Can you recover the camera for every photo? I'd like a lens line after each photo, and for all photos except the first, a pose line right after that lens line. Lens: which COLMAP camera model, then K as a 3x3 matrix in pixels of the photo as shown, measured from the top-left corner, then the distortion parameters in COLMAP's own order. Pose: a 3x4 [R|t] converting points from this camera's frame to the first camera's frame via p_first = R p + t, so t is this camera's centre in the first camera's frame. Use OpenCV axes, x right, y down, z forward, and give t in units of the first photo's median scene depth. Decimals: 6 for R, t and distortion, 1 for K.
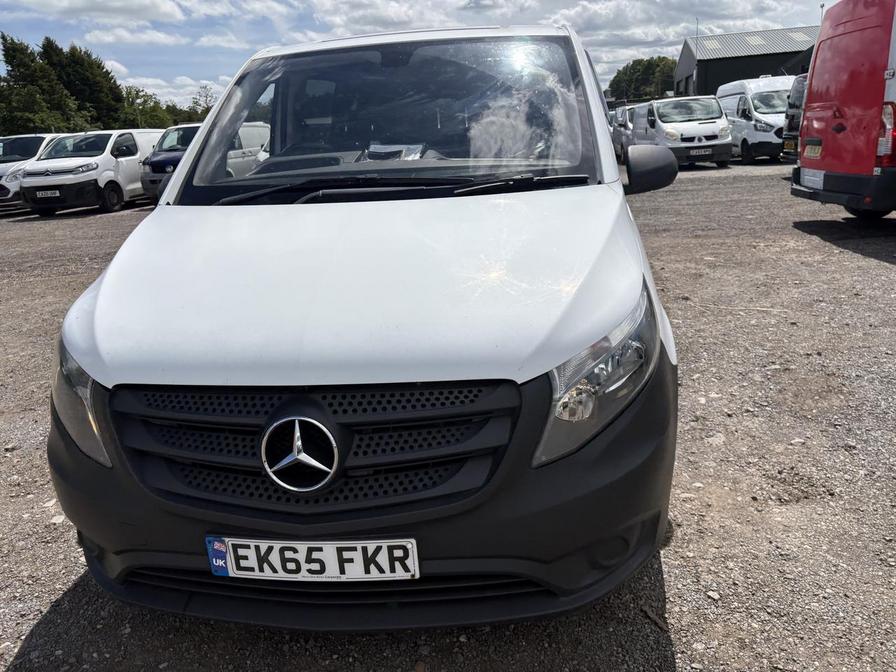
lens RADIAL K [[679.1, 0, 449.2], [0, 679.1, 324.5], [0, 0, 1]] dist [0.071703, -0.091193]
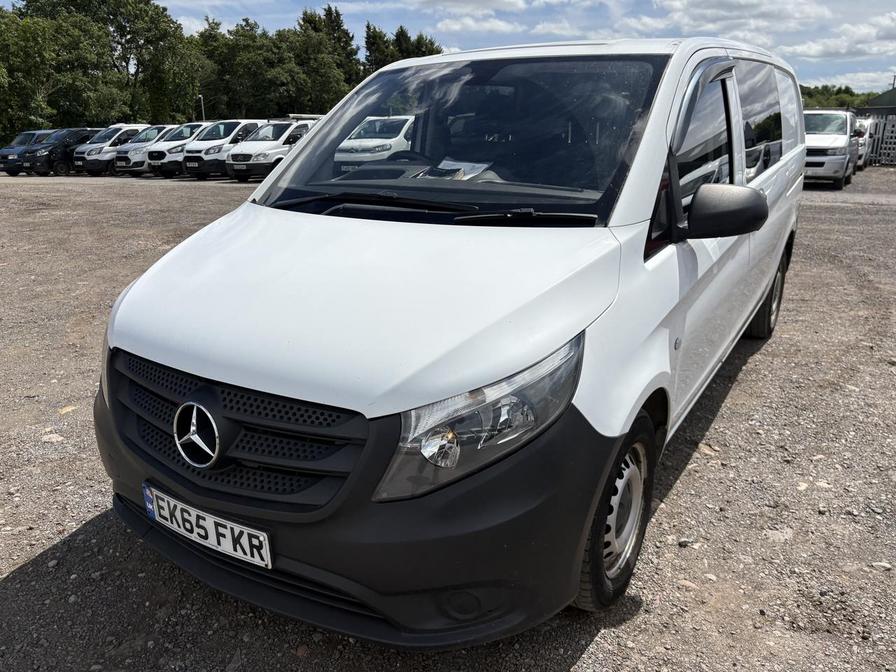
lens RADIAL K [[678.1, 0, 448.0], [0, 678.1, 336.0], [0, 0, 1]] dist [0.057862, -0.076614]
pose [[0.899216, 0.175600, -0.400718, 0.435691], [-0.161859, 0.984455, 0.068189, -0.090765], [0.406463, 0.003543, 0.913660, 0.076884]]
